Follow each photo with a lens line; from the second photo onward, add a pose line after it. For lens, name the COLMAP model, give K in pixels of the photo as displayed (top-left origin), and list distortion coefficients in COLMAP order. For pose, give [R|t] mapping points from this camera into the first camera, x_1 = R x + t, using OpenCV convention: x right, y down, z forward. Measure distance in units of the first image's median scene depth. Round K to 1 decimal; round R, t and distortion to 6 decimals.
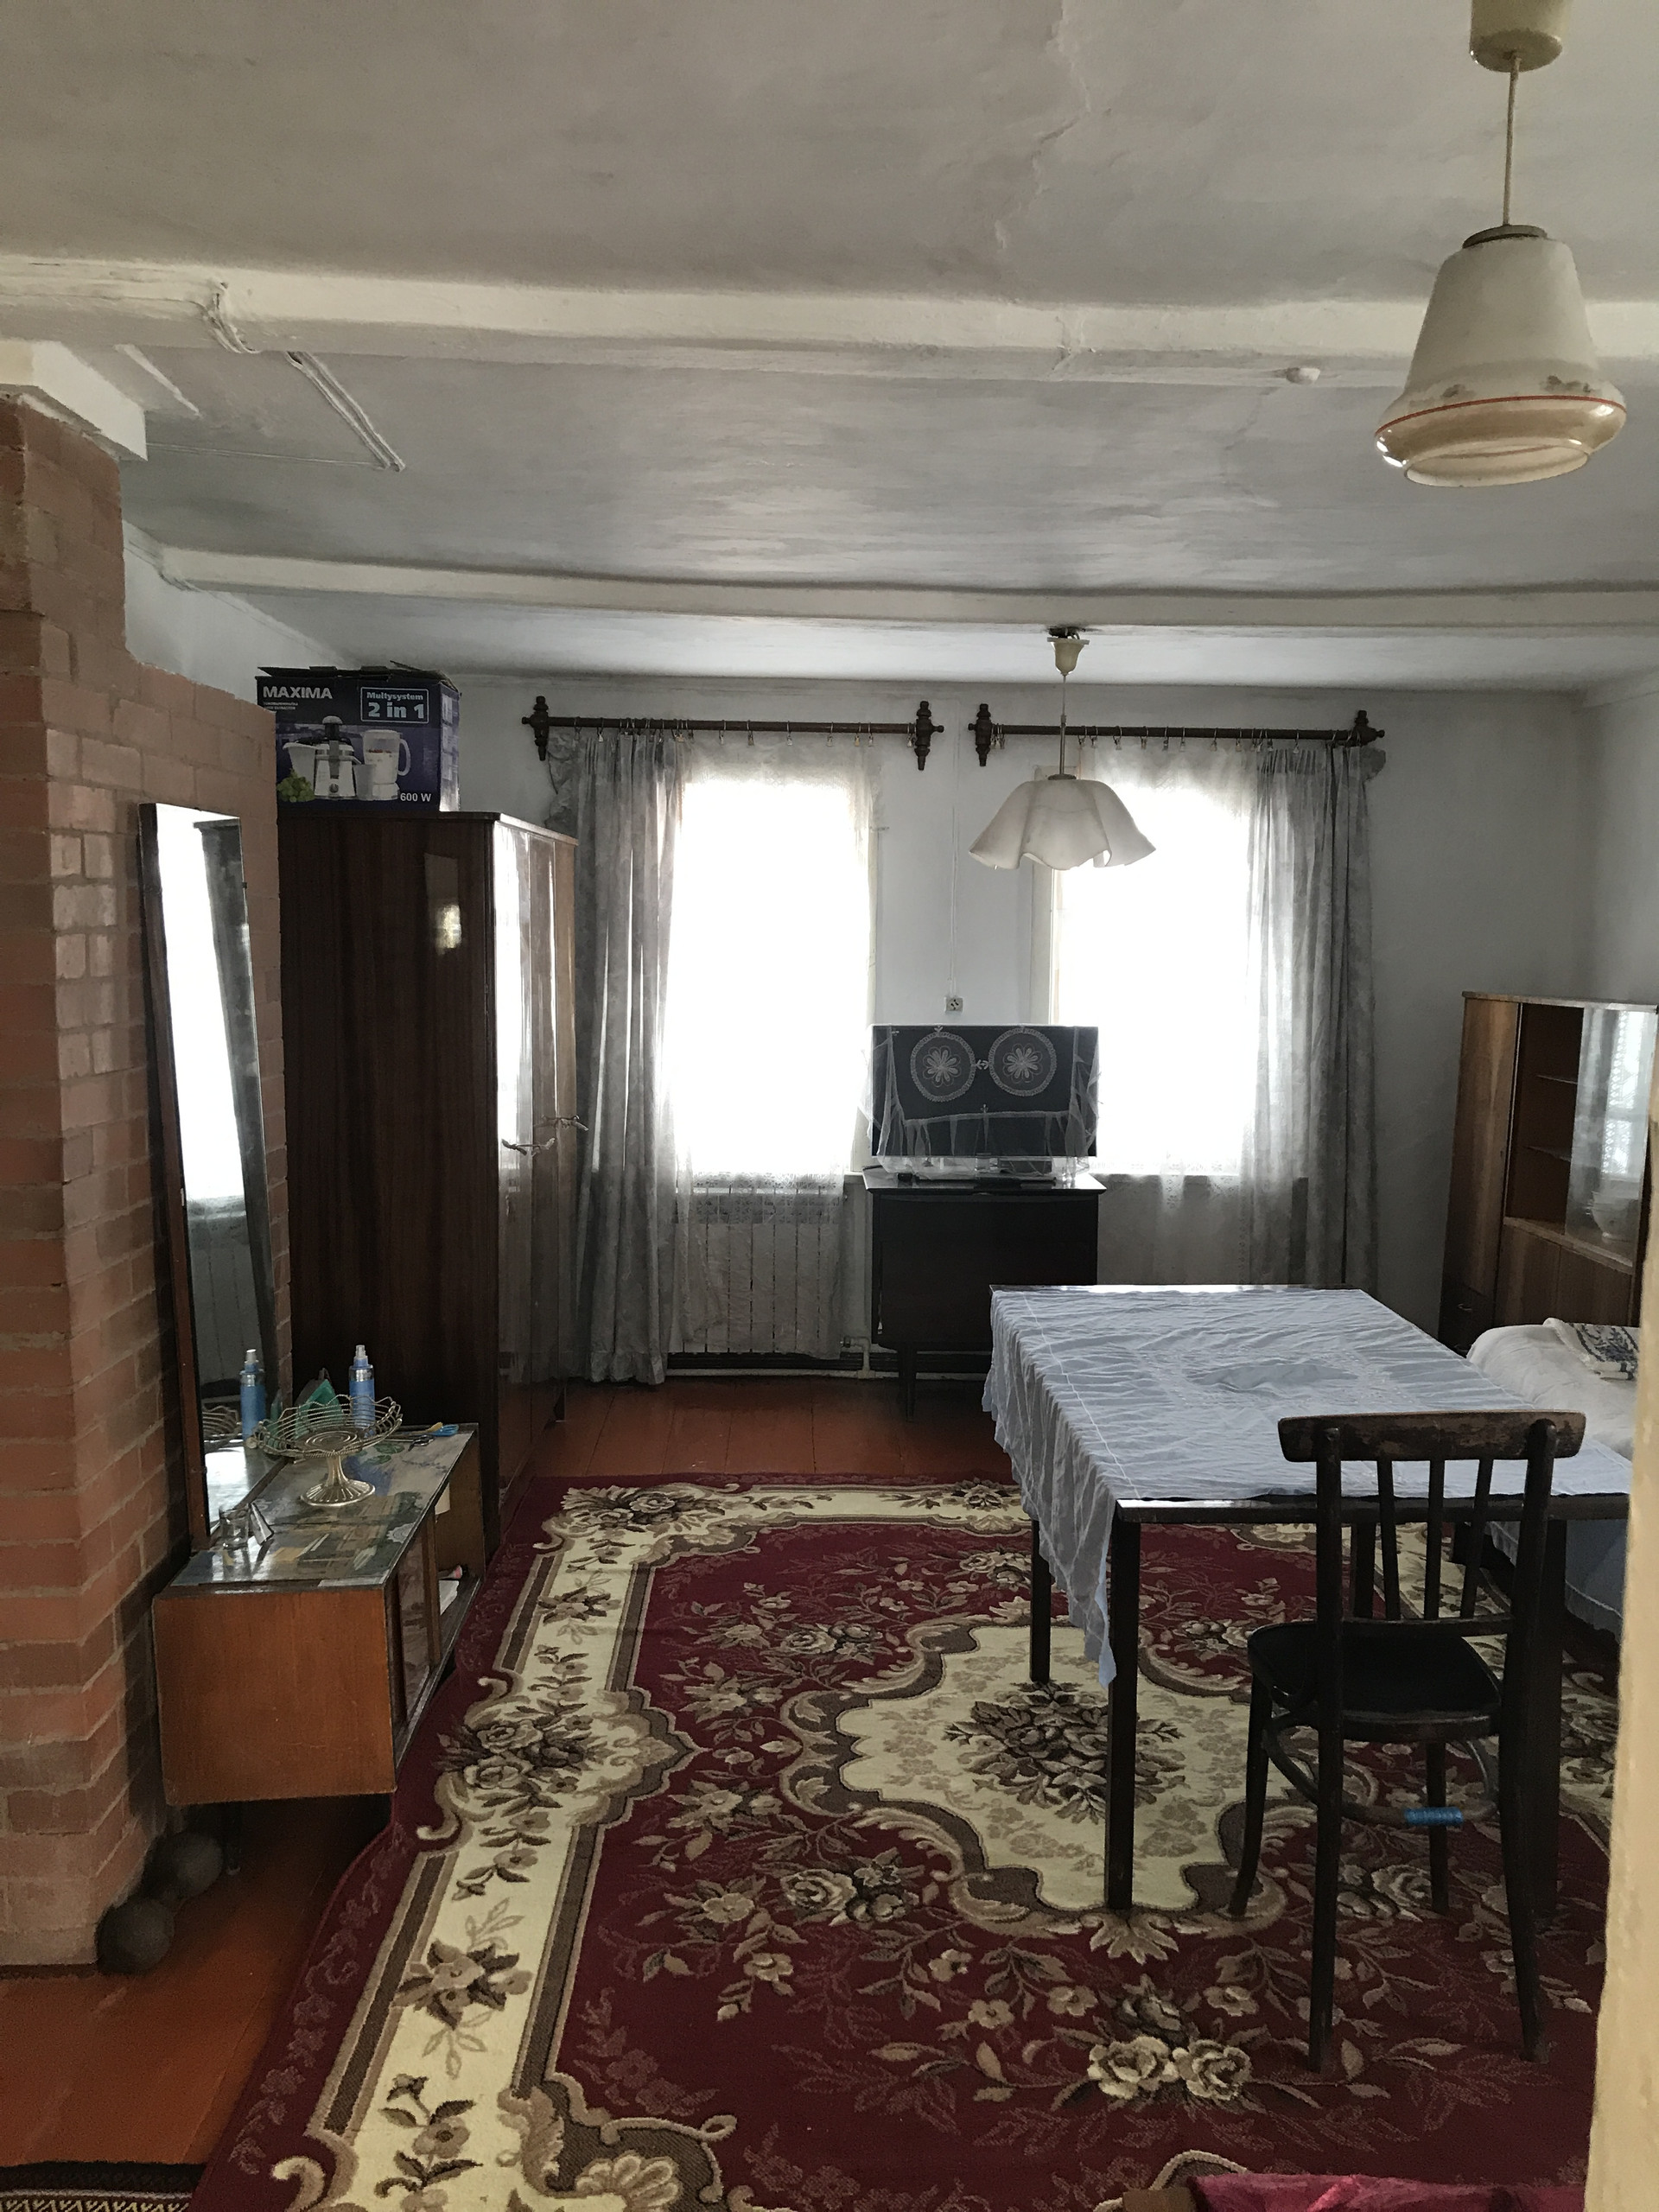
lens RADIAL K [[1826.6, 0, 833.6], [0, 1826.6, 1096.8], [0, 0, 1]] dist [0.083277, -0.075411]
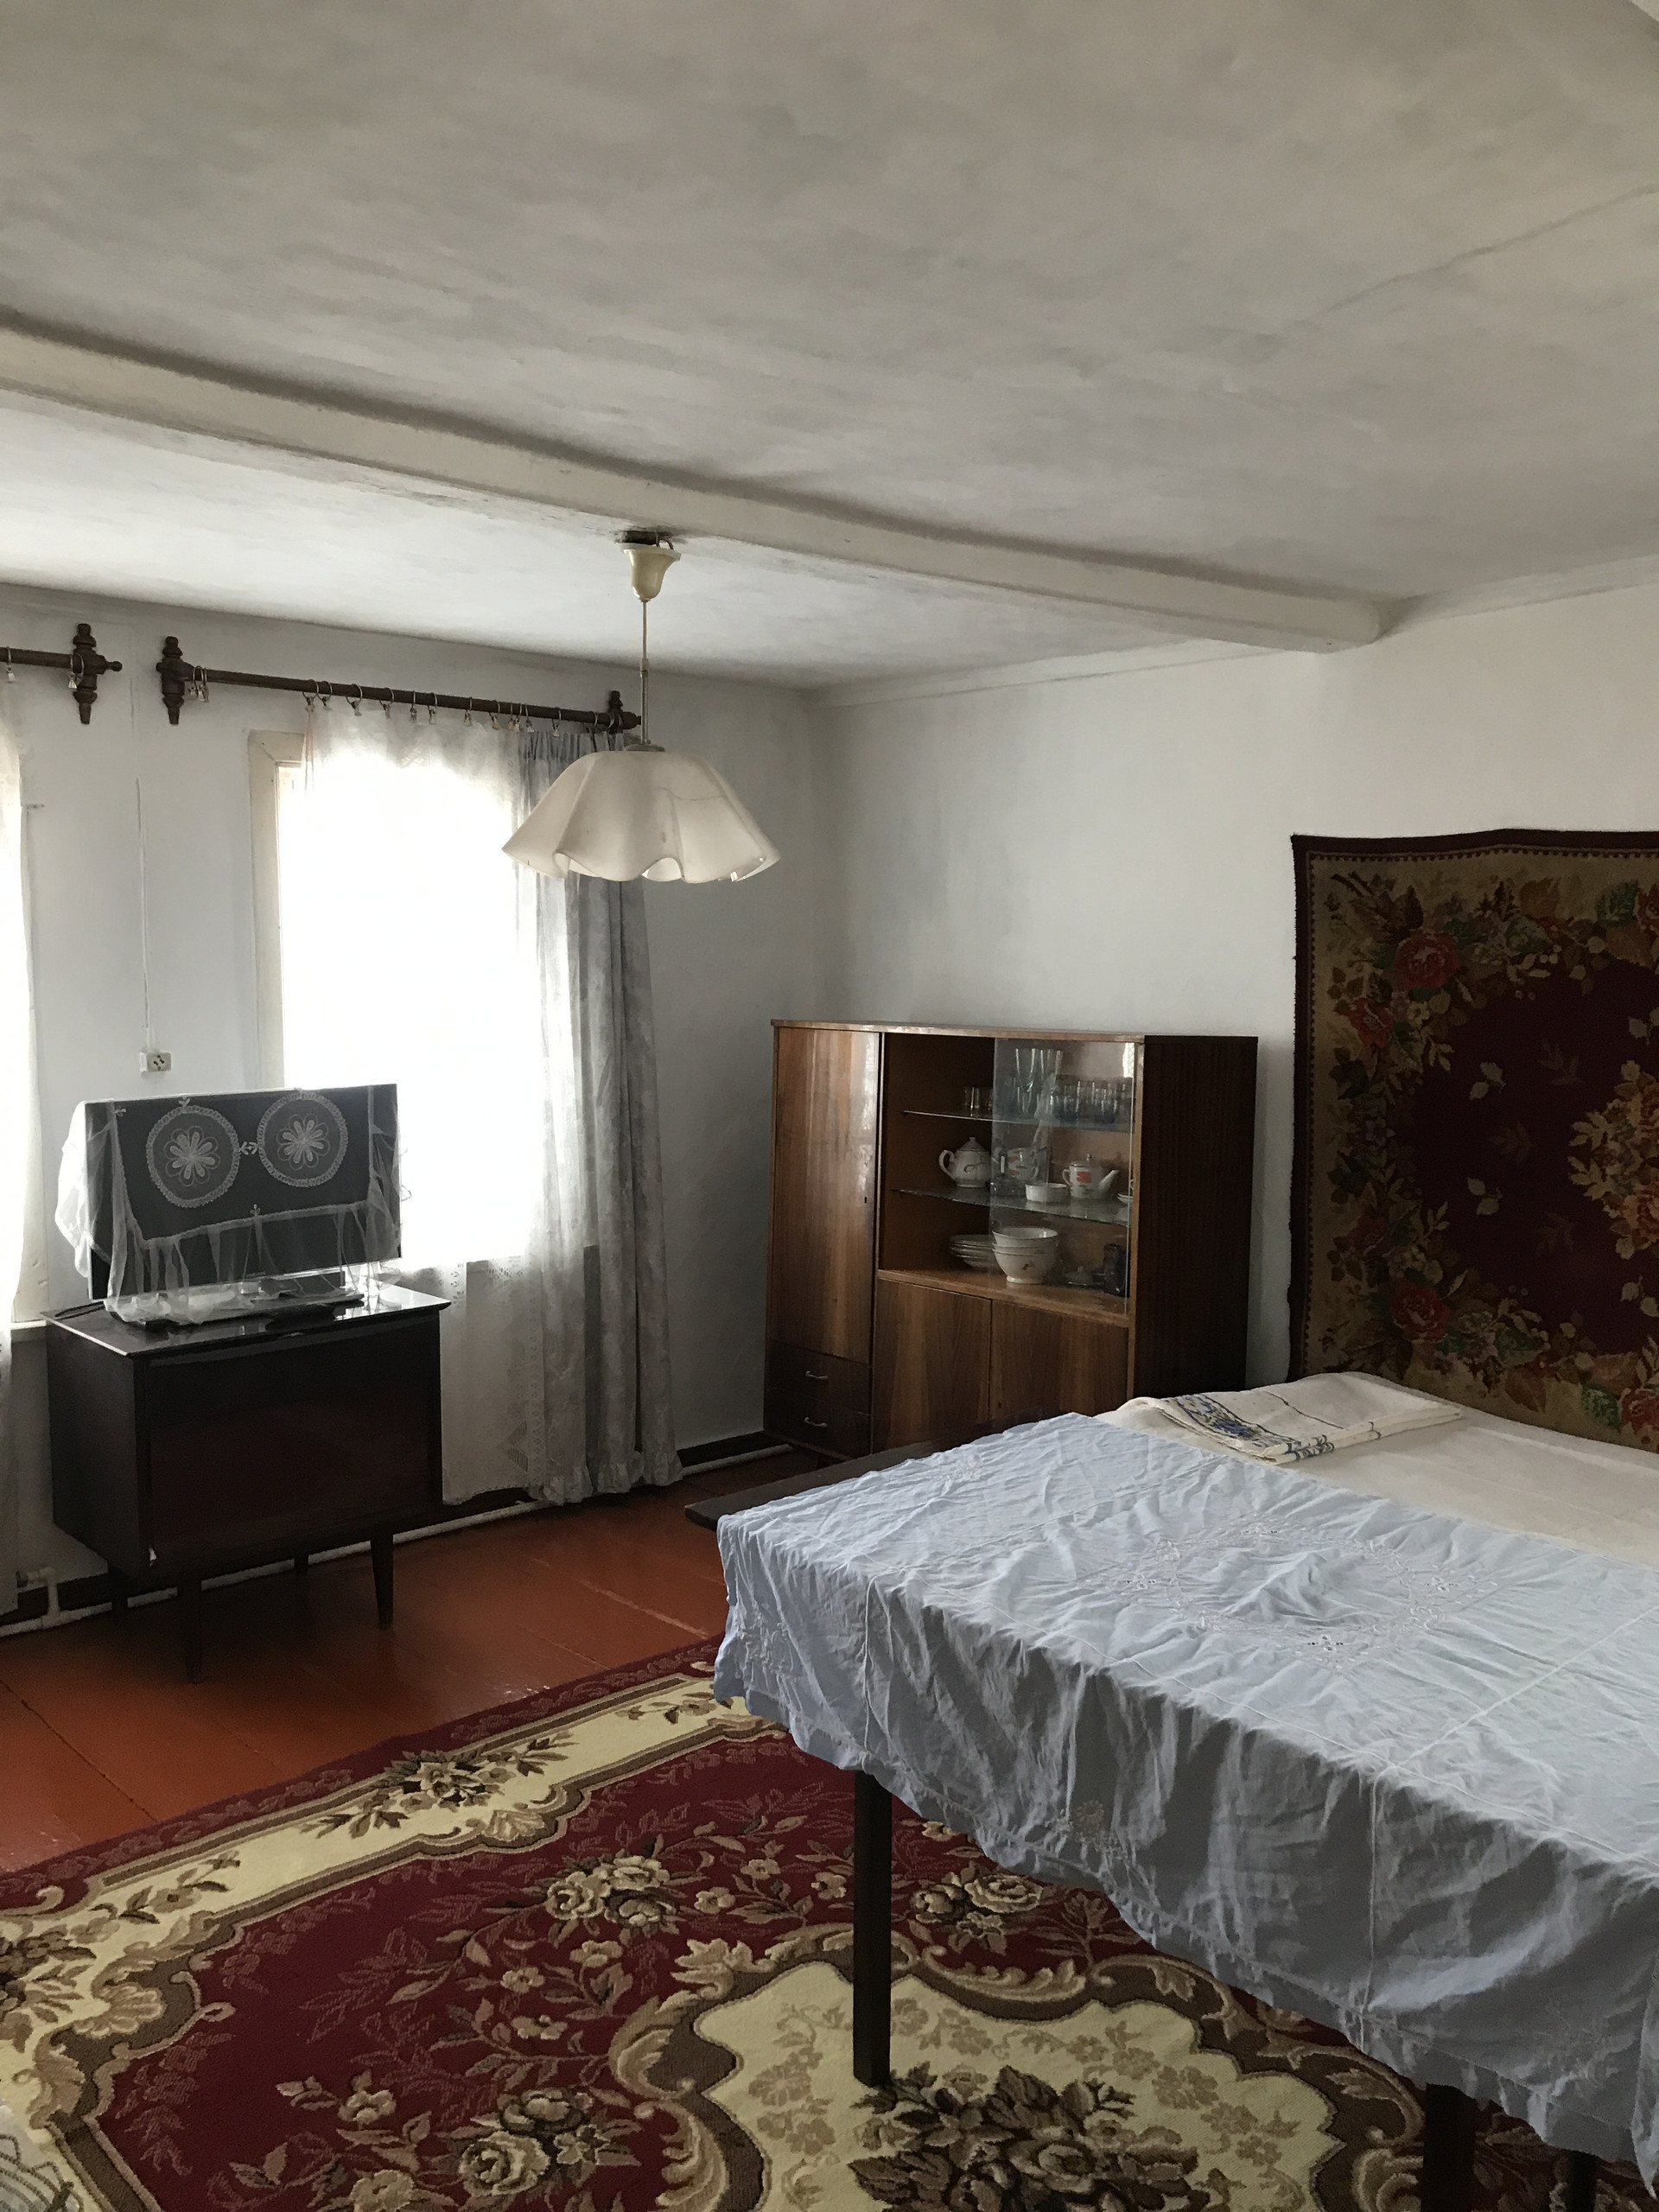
lens RADIAL K [[1826.6, 0, 833.6], [0, 1826.6, 1096.8], [0, 0, 1]] dist [0.083277, -0.075411]
pose [[0.762178, -0.068812, 0.643700, -0.202766], [0.069235, 0.997296, 0.024634, -0.039334], [-0.643654, 0.025792, 0.764882, 0.310607]]
